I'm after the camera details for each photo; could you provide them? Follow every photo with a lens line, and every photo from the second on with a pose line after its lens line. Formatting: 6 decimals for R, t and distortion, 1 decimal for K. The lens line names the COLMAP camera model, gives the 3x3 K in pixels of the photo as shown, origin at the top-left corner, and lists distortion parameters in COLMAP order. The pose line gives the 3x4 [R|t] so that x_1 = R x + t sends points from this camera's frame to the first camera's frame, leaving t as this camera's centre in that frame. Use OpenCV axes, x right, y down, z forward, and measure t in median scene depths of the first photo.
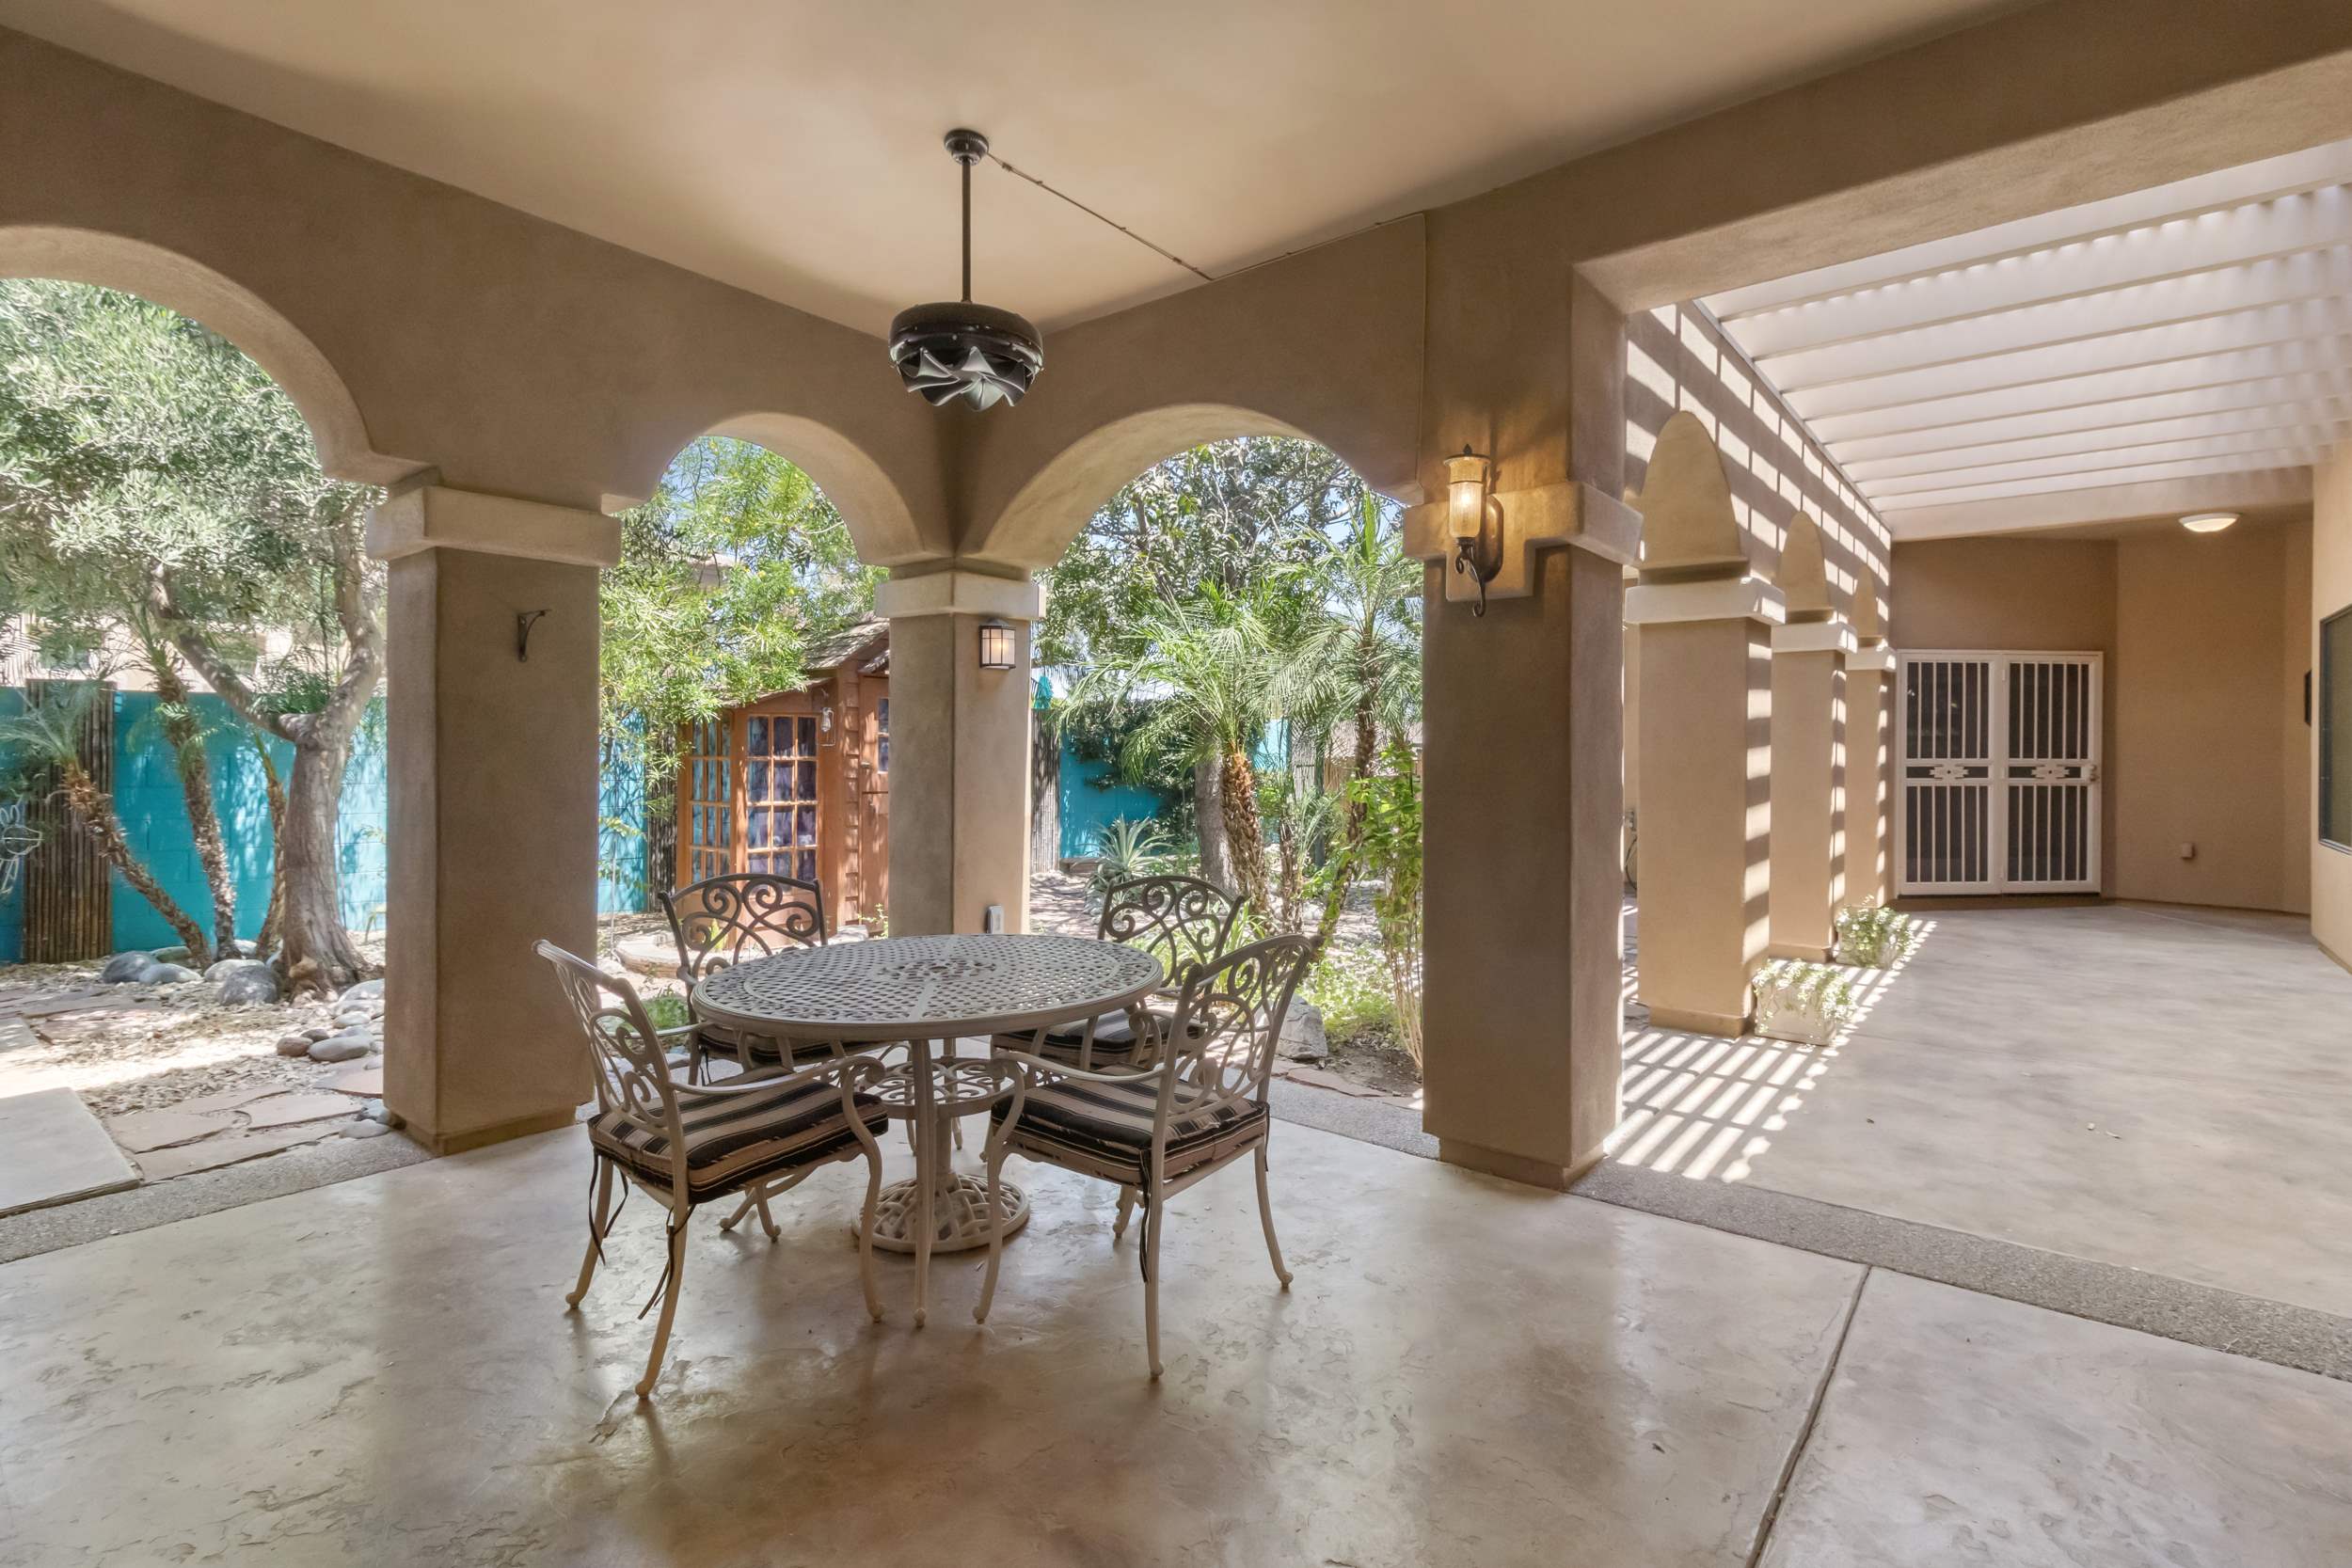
lens RADIAL K [[1087.3, 0, 1183.4], [0, 1087.3, 765.6], [0, 0, 1]] dist [0.002634, -0.000478]
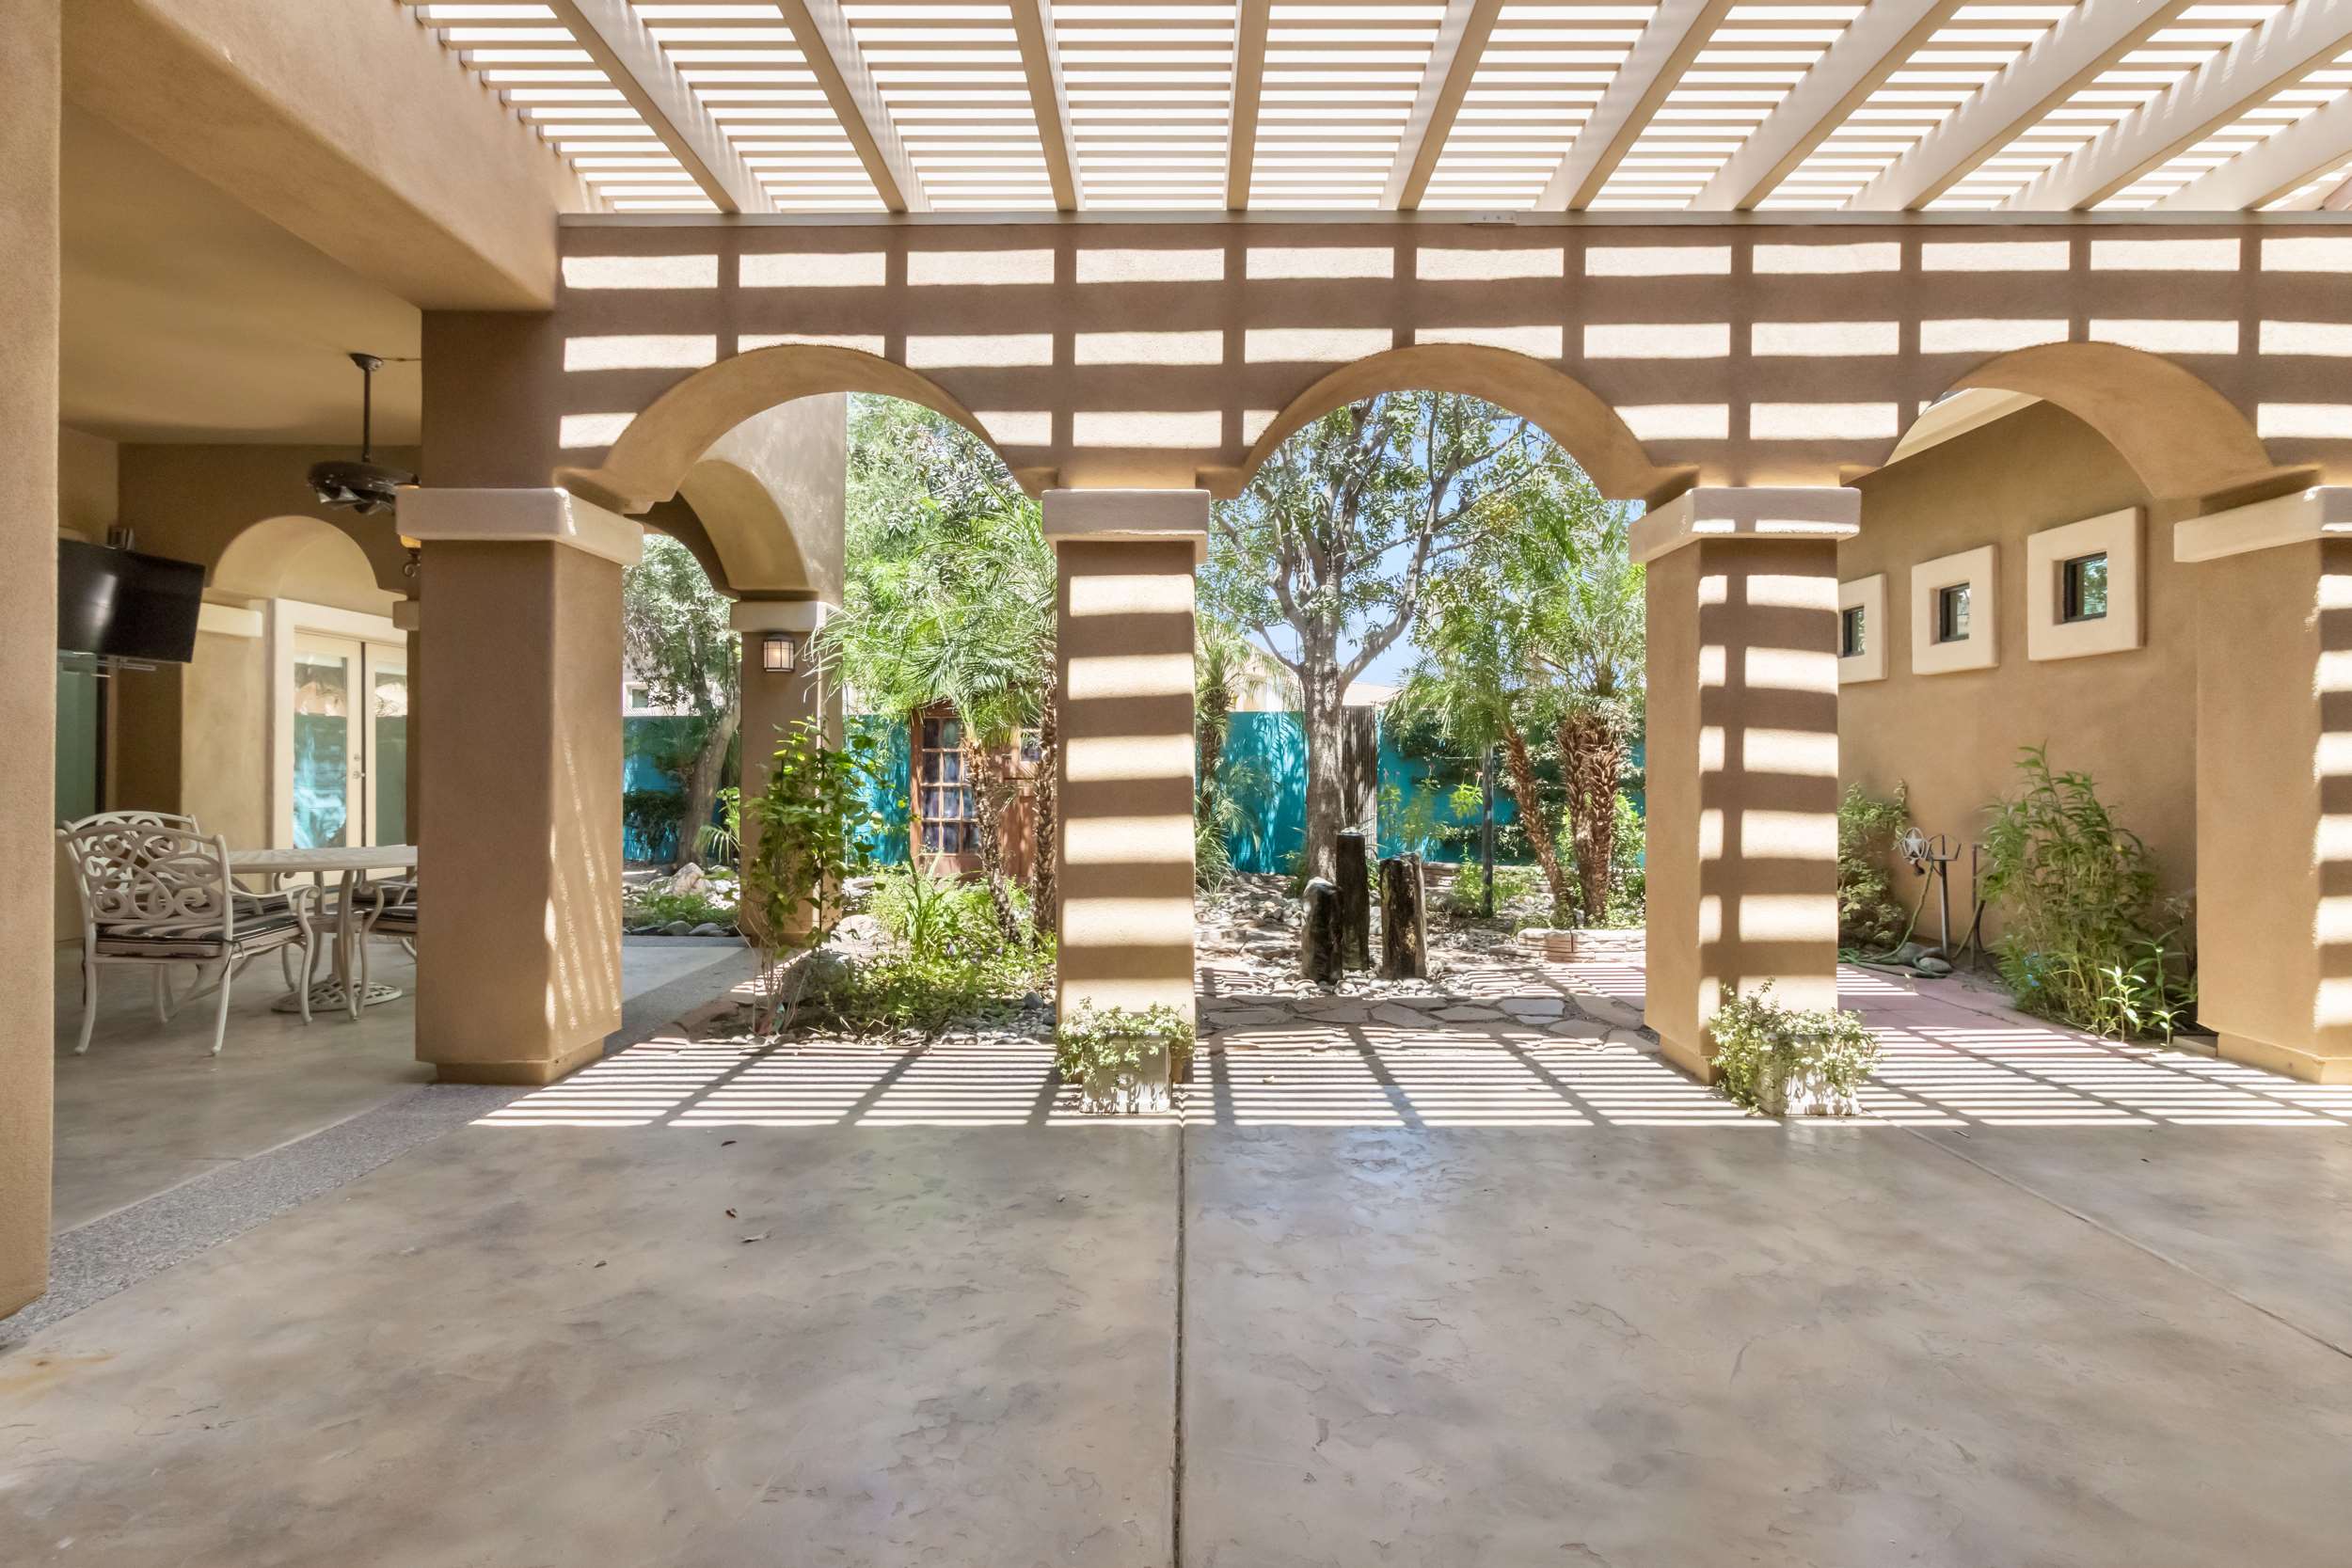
lens RADIAL K [[1087.3, 0, 1182.3], [0, 1087.3, 767.9], [0, 0, 1]] dist [0.002634, -0.000478]
pose [[0.633353, 0.003657, -0.773854, 0.655093], [-0.011681, 0.999920, -0.004835, 0.014677], [0.773775, 0.012101, 0.633345, 0.319260]]
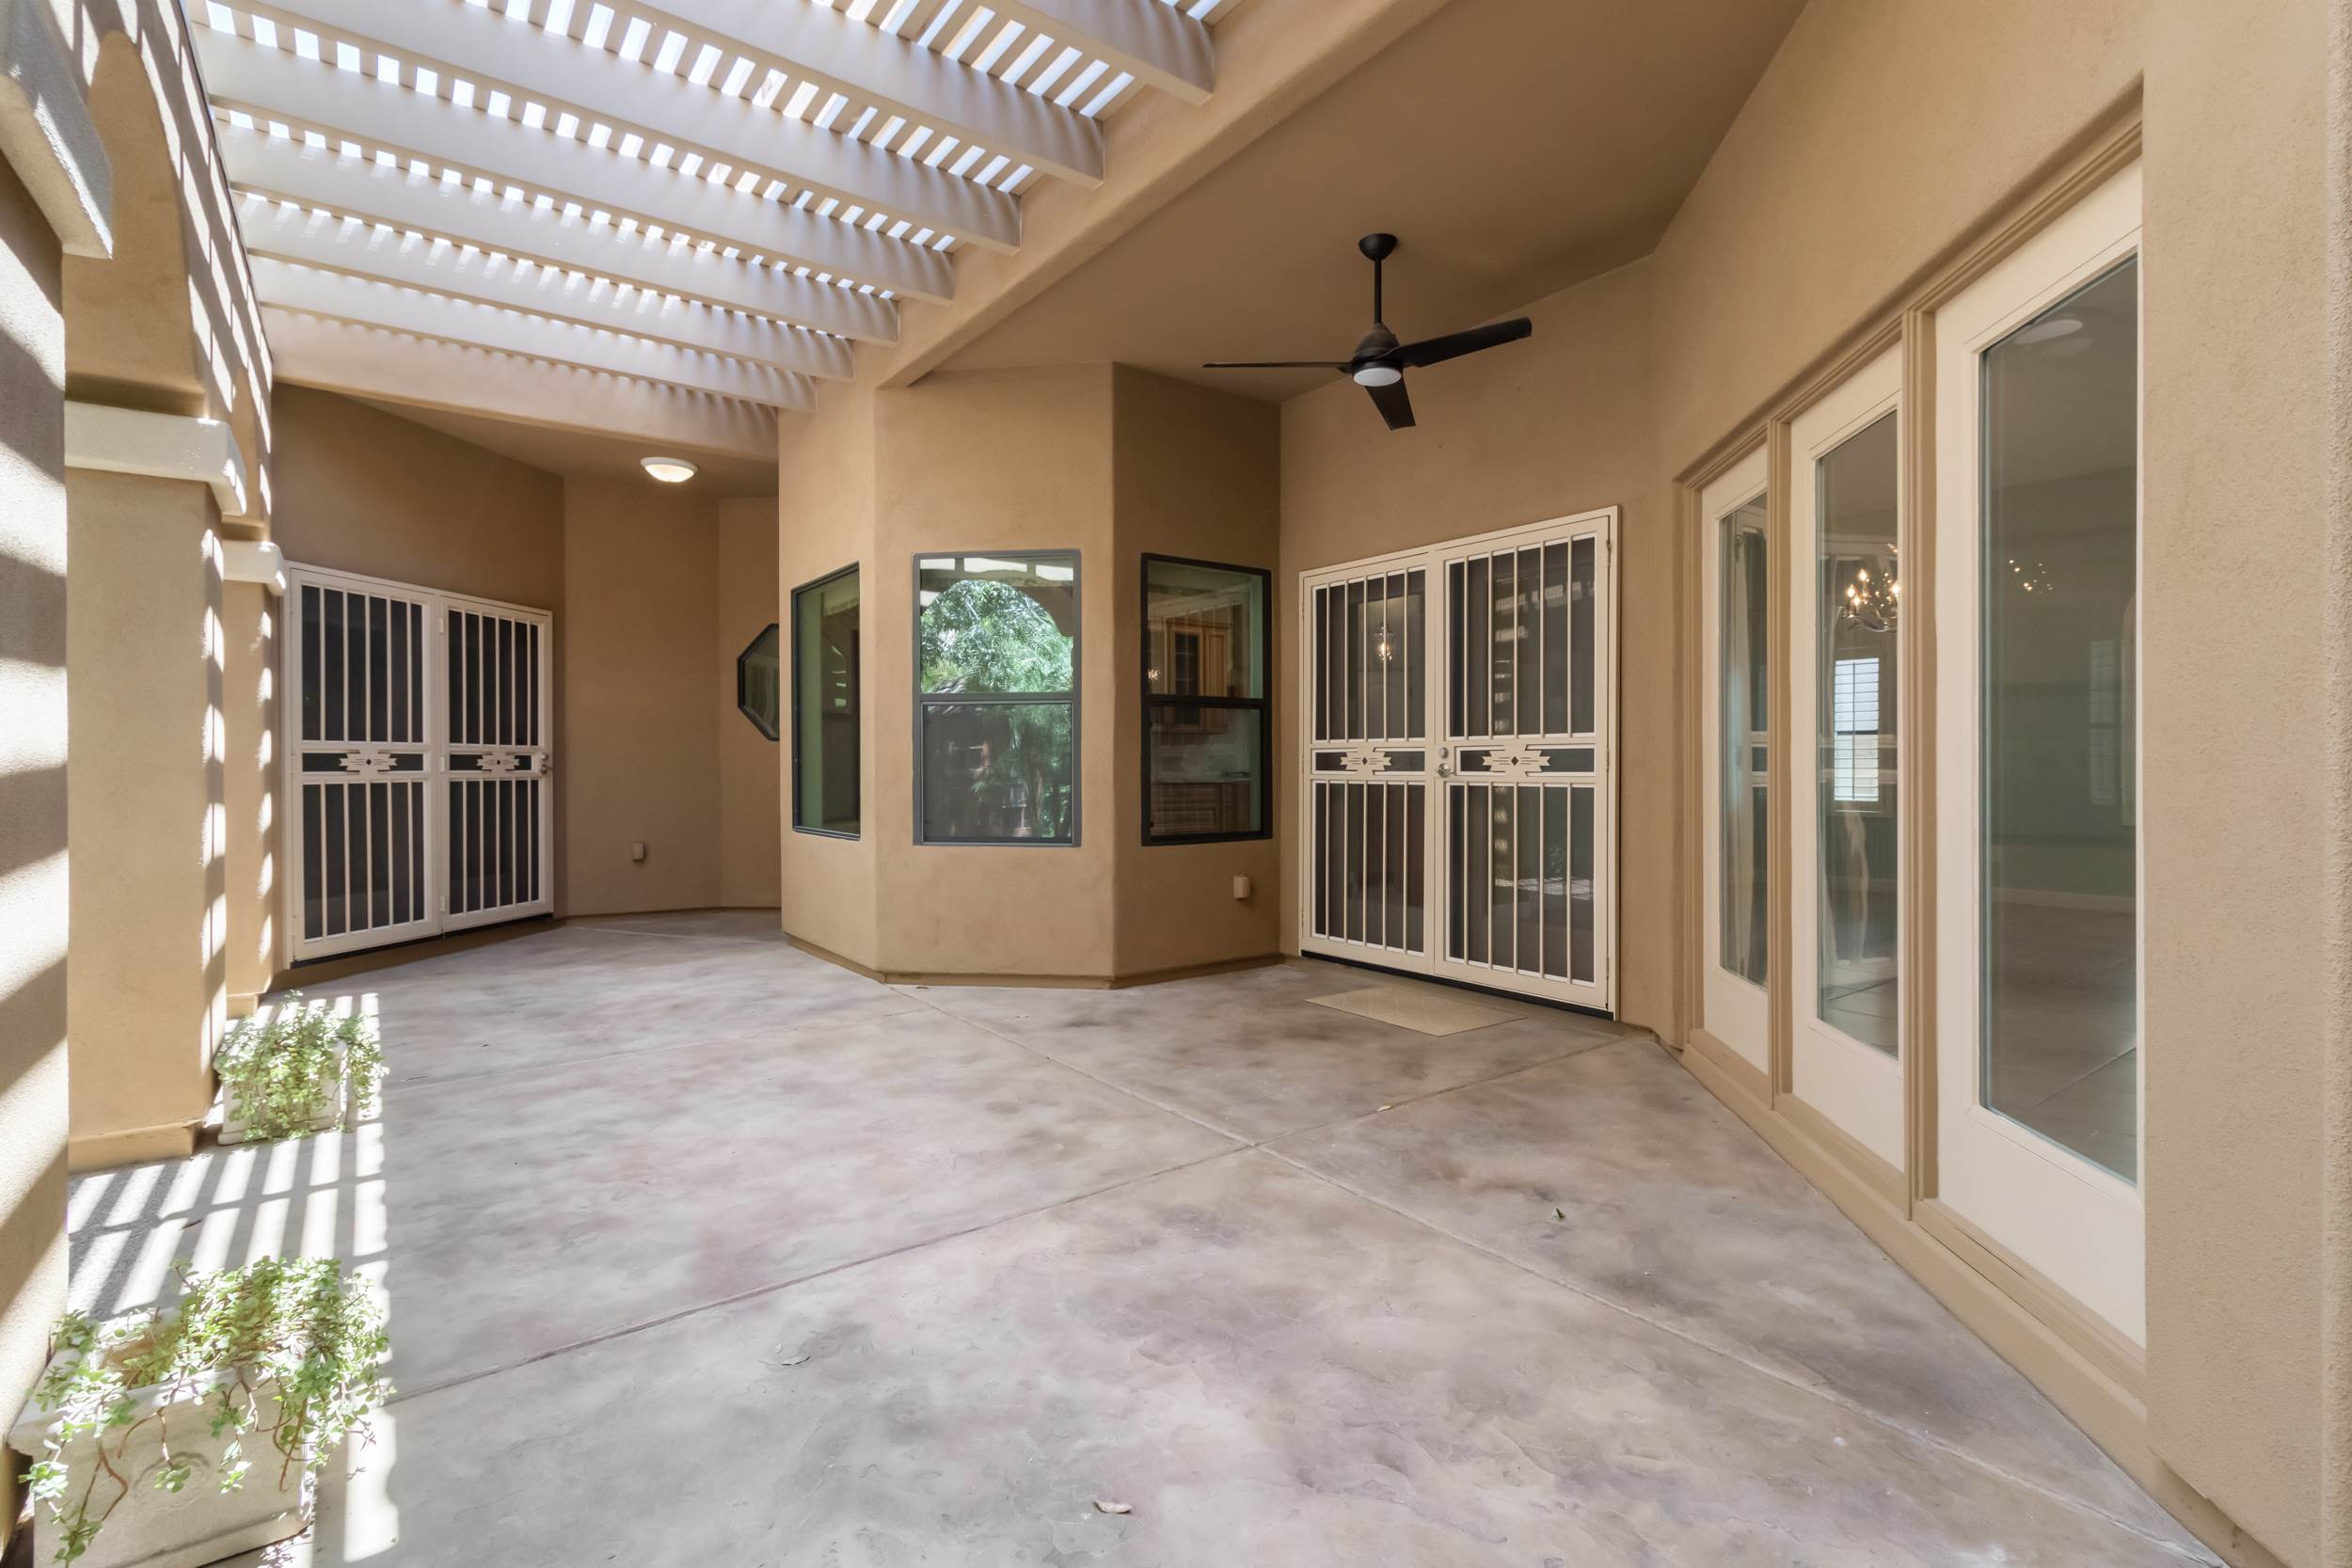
lens RADIAL K [[1087.3, 0, 1191.0], [0, 1087.3, 767.3], [0, 0, 1]] dist [0.002634, -0.000478]
pose [[0.236513, -0.005896, 0.971610, 0.179579], [0.015992, 0.999870, 0.002175, 0.015562], [-0.971497, 0.015024, 0.236577, 0.359202]]
